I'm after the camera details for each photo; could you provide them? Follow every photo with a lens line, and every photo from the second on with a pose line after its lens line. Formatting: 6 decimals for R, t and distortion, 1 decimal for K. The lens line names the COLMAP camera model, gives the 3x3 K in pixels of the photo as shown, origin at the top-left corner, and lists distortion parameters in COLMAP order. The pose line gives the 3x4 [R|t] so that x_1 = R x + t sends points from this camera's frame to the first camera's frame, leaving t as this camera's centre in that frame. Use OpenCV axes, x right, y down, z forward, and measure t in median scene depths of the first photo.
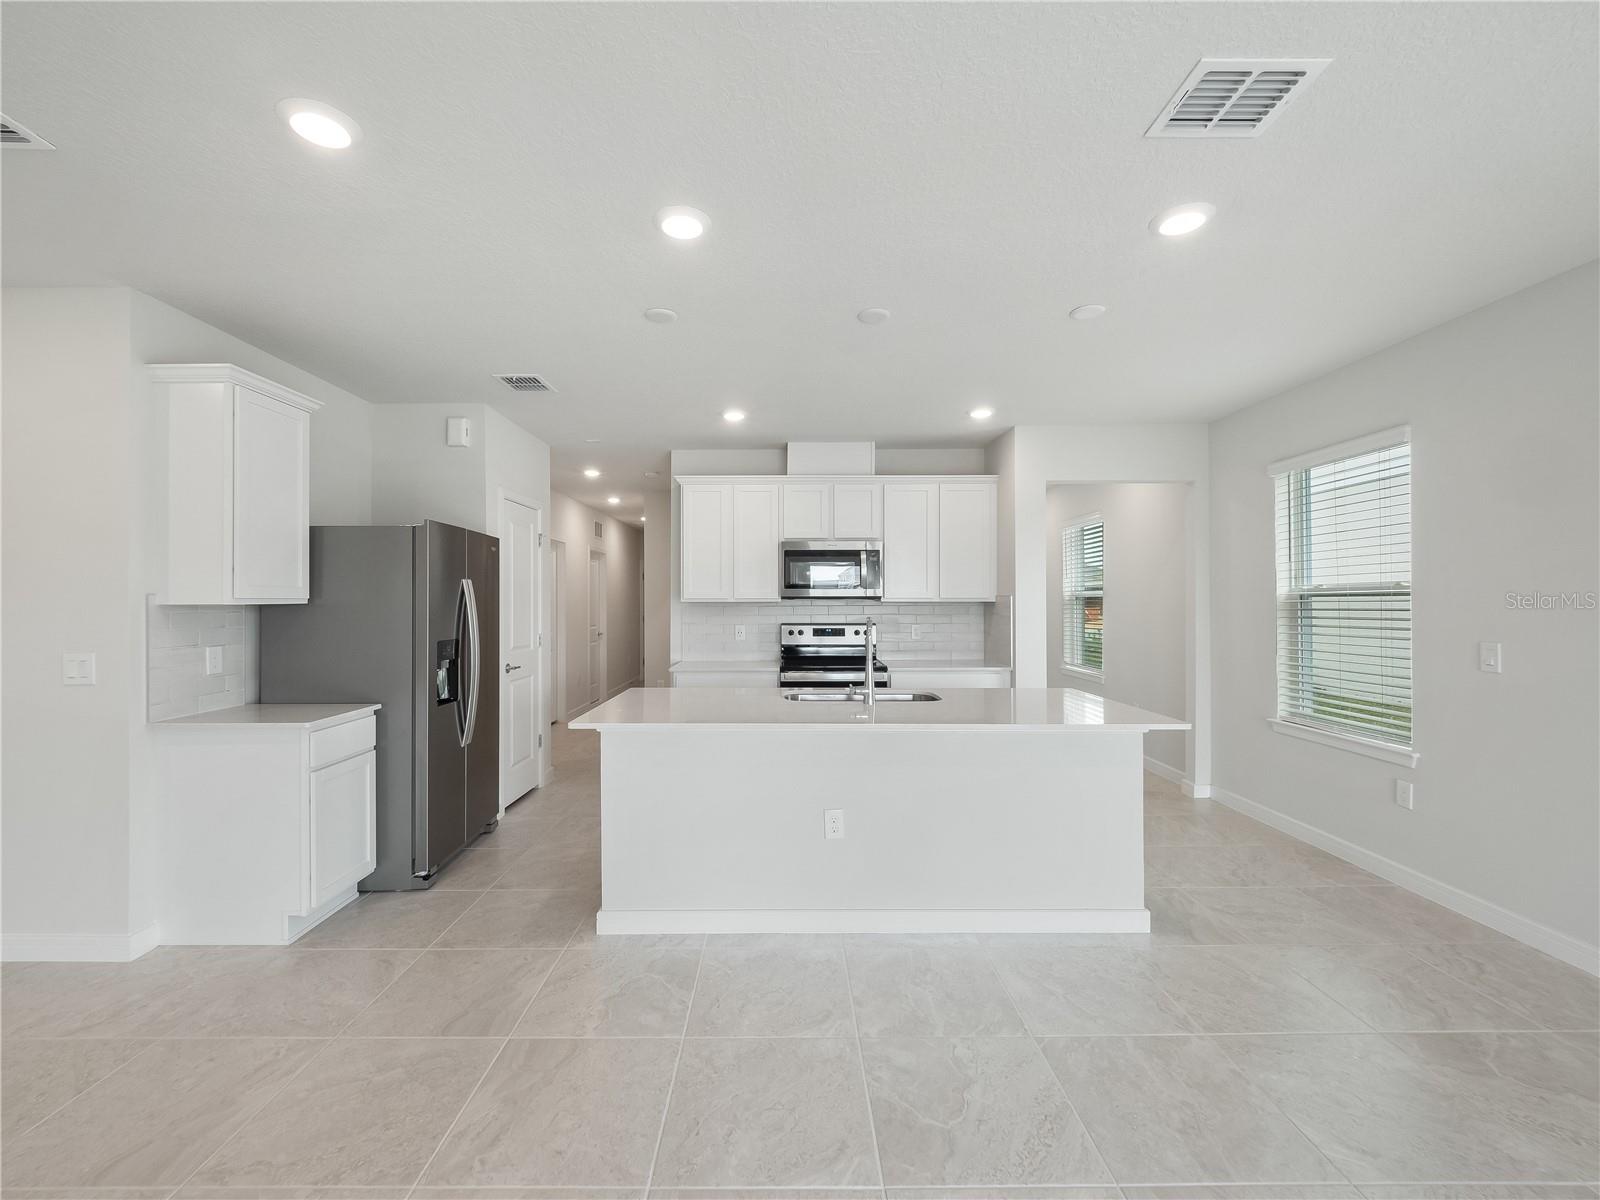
lens RADIAL K [[674.6, 0, 778.4], [0, 674.6, 598.5], [0, 0, 1]] dist [-0.002172, -0.000676]
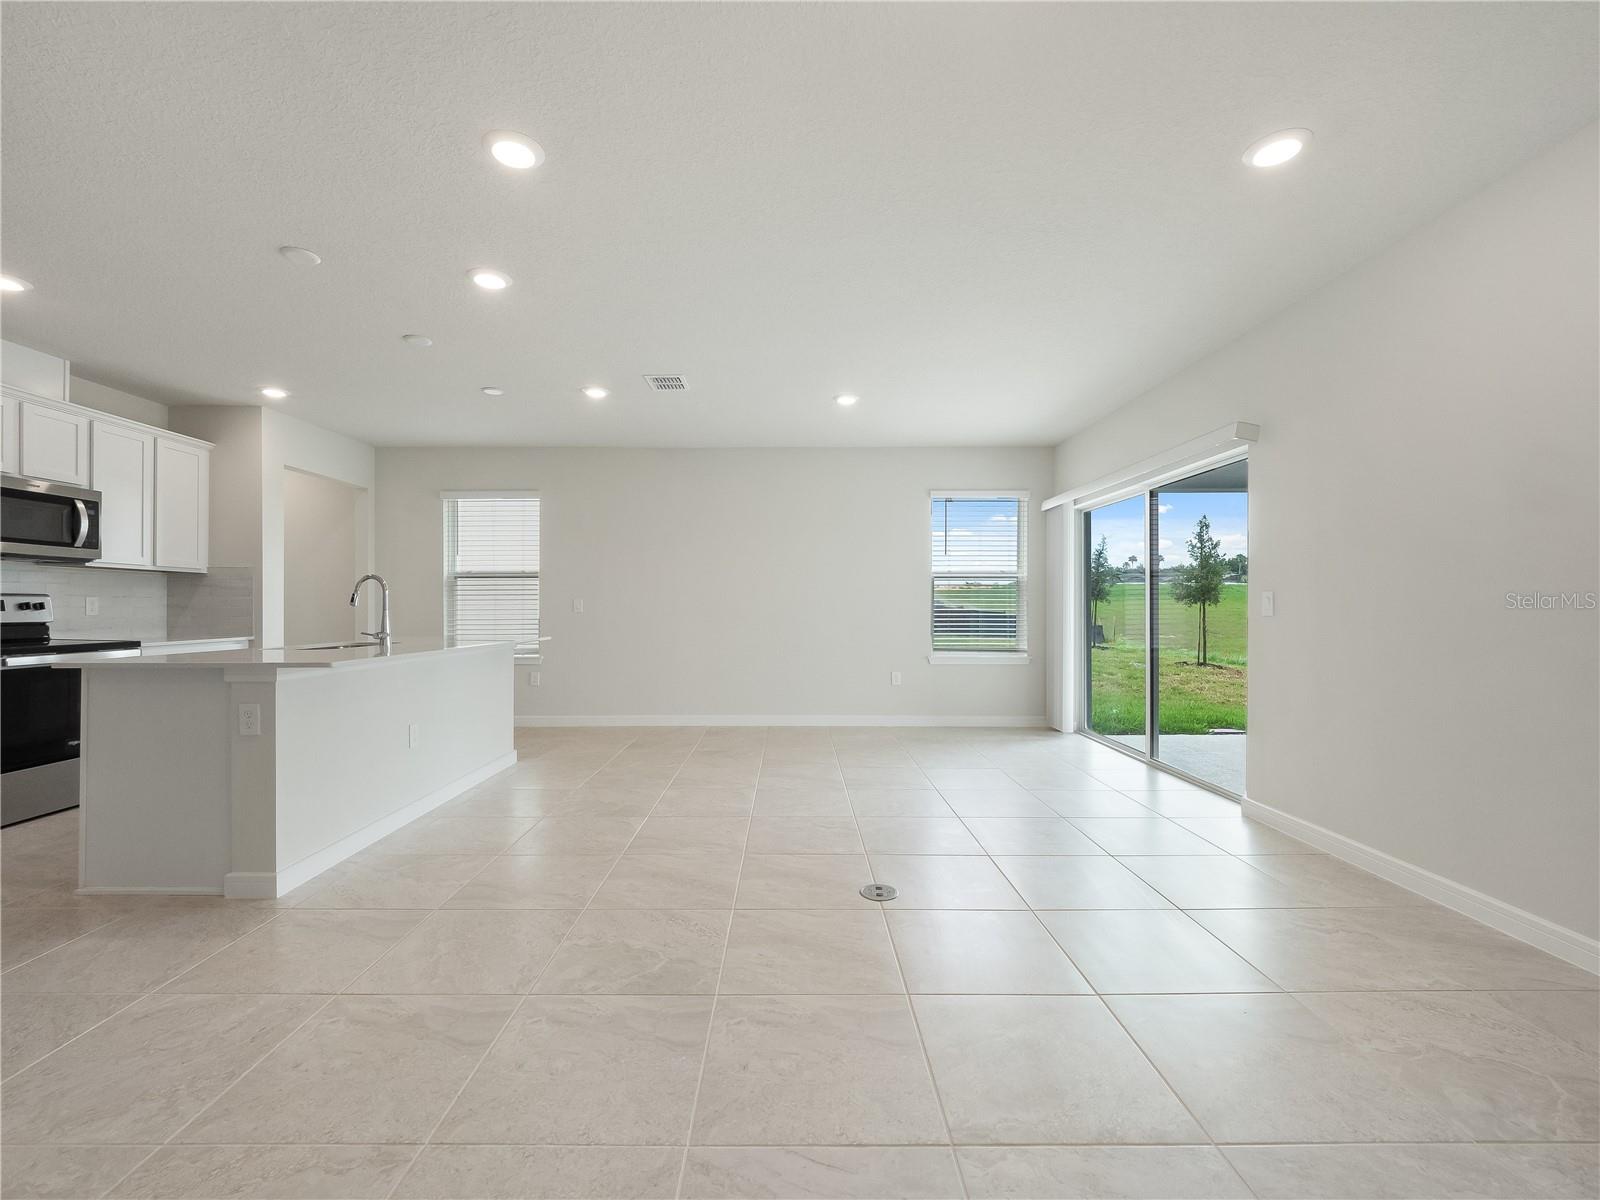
lens RADIAL K [[674.5, 0, 797.4], [0, 674.5, 605.8], [0, 0, 1]] dist [-0.007452, -0.000376]
pose [[-0.001851, 0.001459, 0.999997, -0.727630], [-0.005541, 0.999984, -0.001470, 0.054656], [-0.999983, -0.005544, -0.001843, 0.171324]]
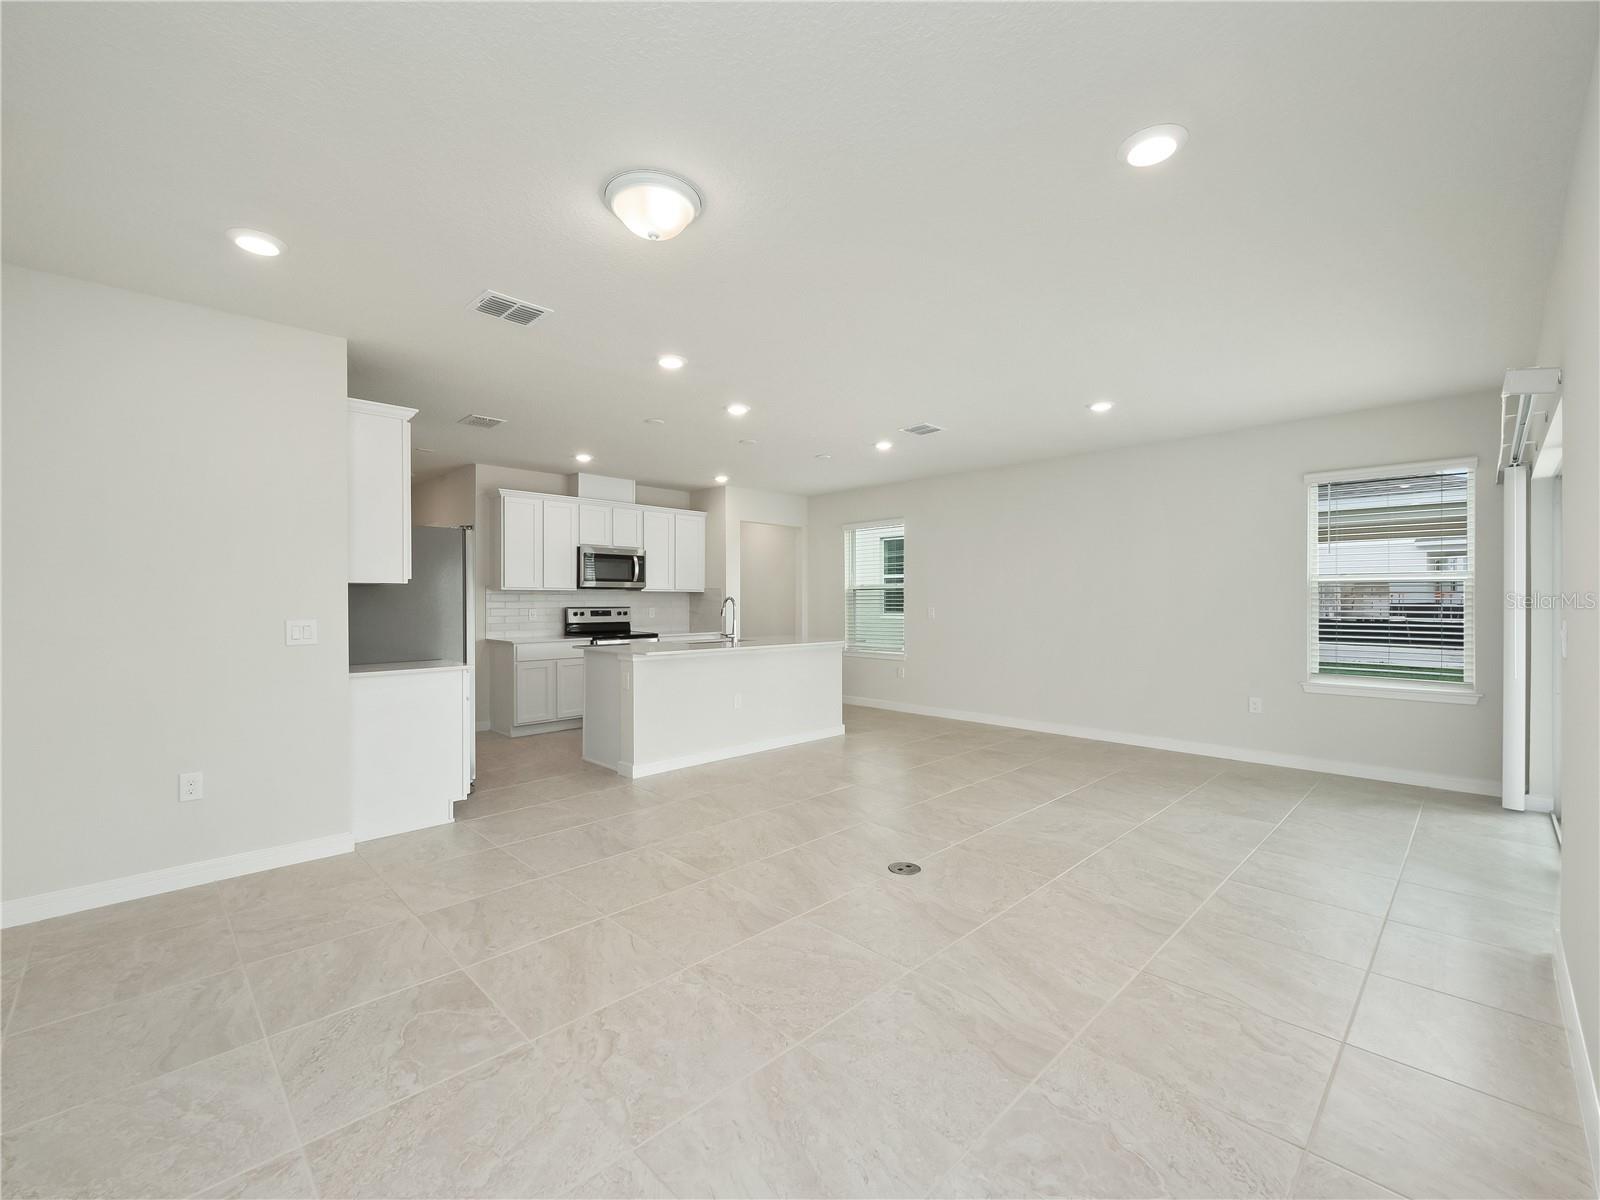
lens RADIAL K [[678.4, 0, 800.0], [0, 678.4, 600.0], [0, 0, 1]] dist [0.019328, -0.000173]
pose [[0.708399, 0.001982, 0.705809, -0.724789], [-0.004846, 0.999986, 0.002056, 0.021062], [-0.705795, -0.004877, 0.708399, -0.322295]]
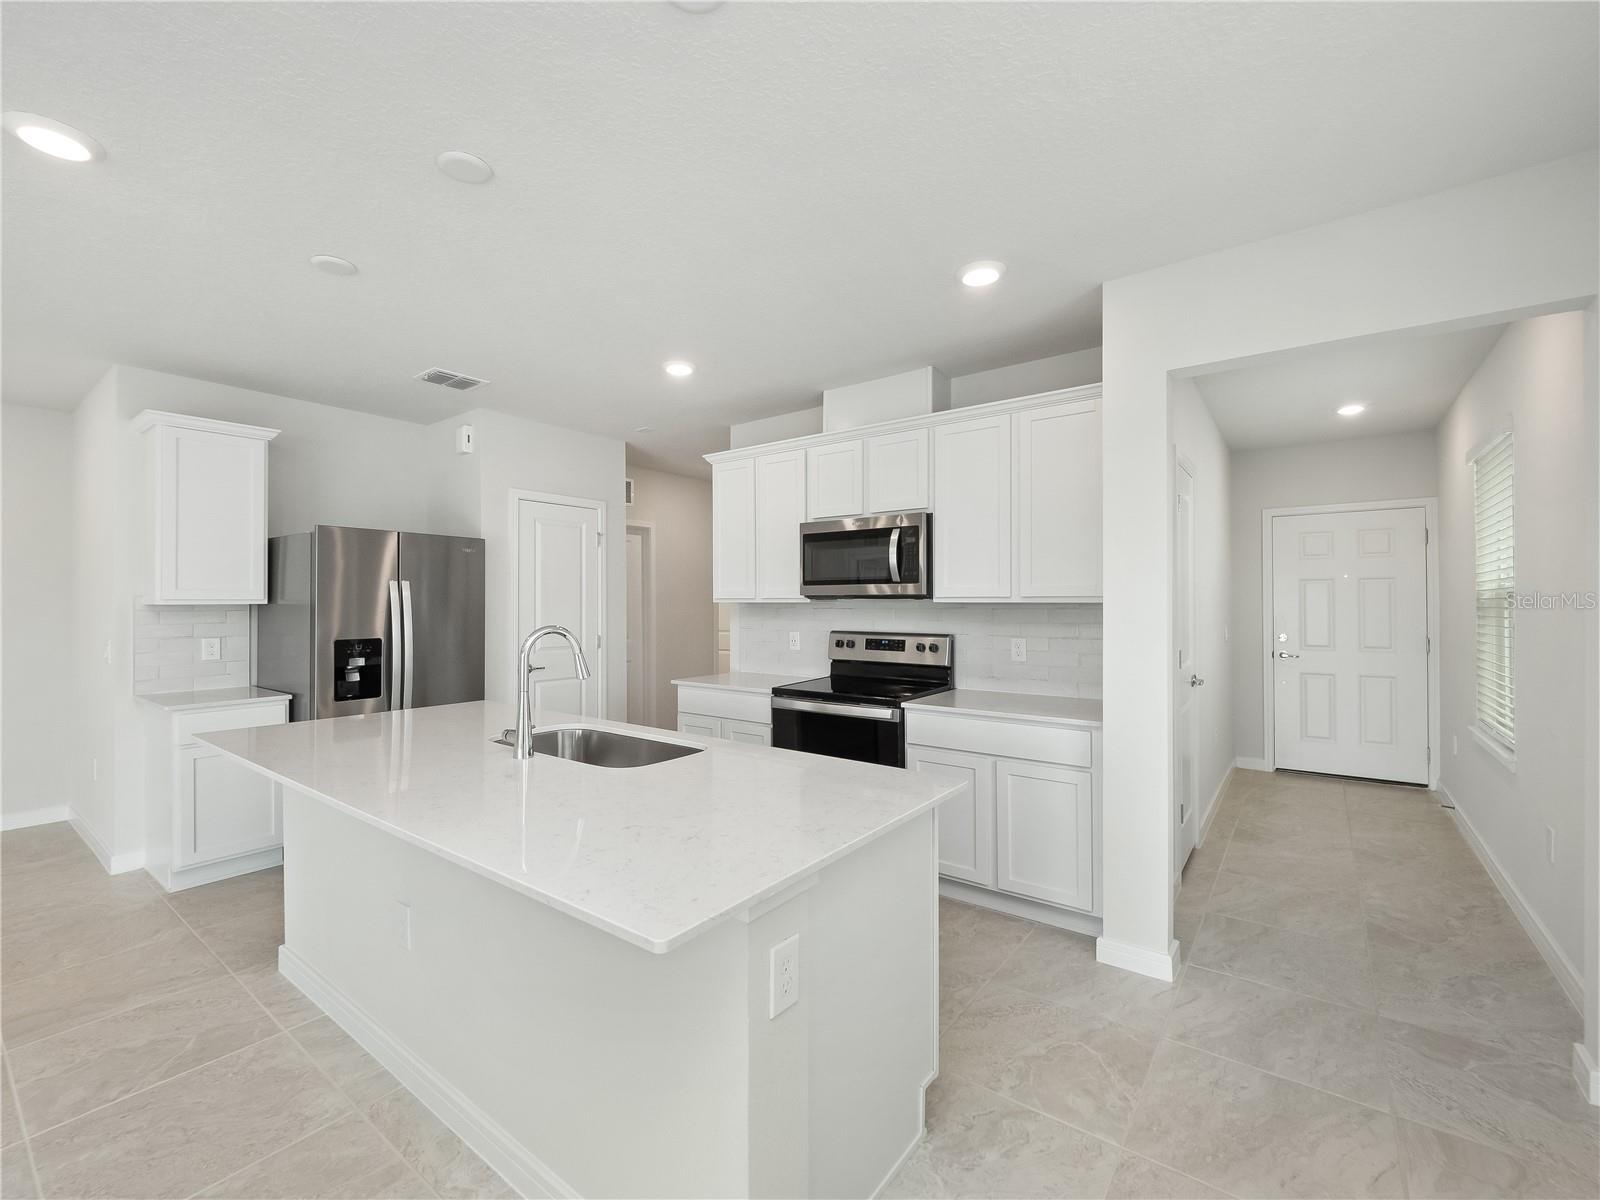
lens RADIAL K [[682.8, 0, 779.5], [0, 682.8, 599.0], [0, 0, 1]] dist [-0.001517, -0.000851]
pose [[0.791103, -0.002888, -0.611676, 0.503467], [0.004137, 0.999991, 0.000628, 0.000454], [0.611669, -0.003028, 0.791108, 0.416855]]
